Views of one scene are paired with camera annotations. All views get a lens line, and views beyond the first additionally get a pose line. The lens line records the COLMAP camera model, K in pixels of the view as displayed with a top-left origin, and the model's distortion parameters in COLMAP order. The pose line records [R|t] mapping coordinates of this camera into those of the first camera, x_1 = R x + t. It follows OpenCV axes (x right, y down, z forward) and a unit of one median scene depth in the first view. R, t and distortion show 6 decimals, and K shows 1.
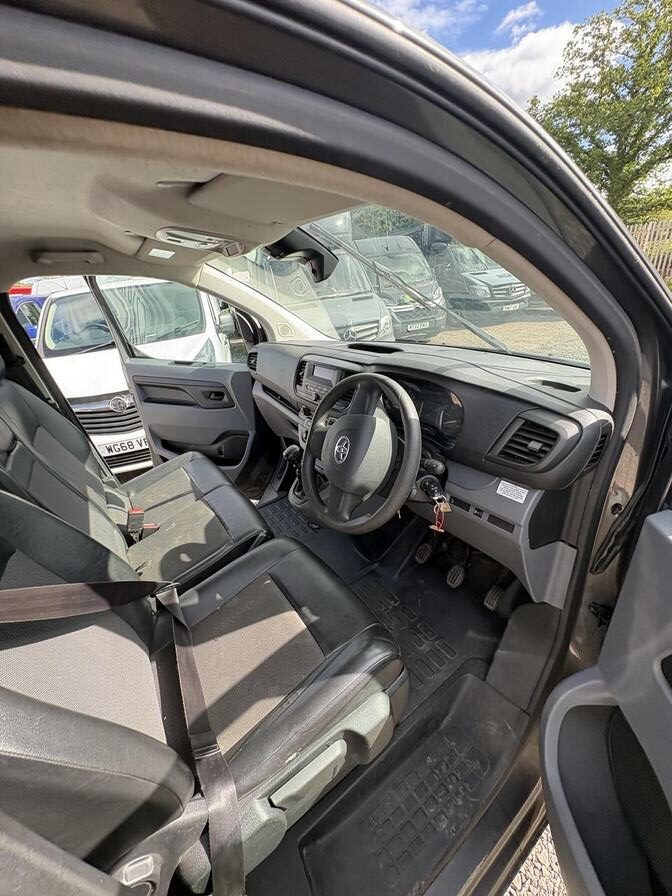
lens RADIAL K [[353.8, 0, 337.3], [0, 353.8, 448.0], [0, 0, 1]] dist [0.000312, 0.000101]
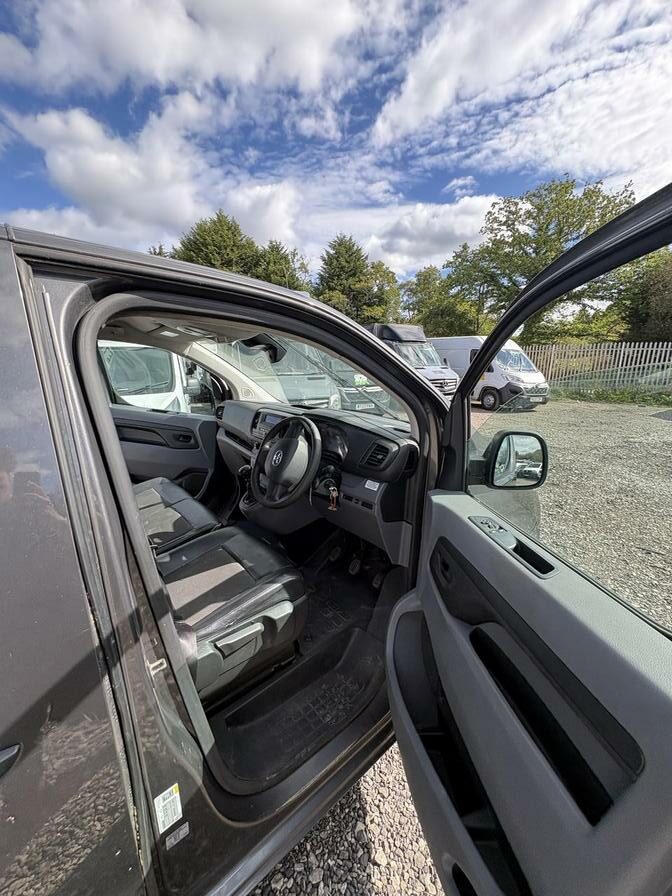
lens RADIAL K [[356.1, 0, 337.9], [0, 356.1, 450.6], [0, 0, 1]] dist [0.011047, -0.000090]
pose [[0.989079, 0.073595, 0.127696, 0.062319], [-0.046729, 0.978295, -0.201879, 0.239230], [-0.139782, 0.193707, 0.971050, -0.550507]]
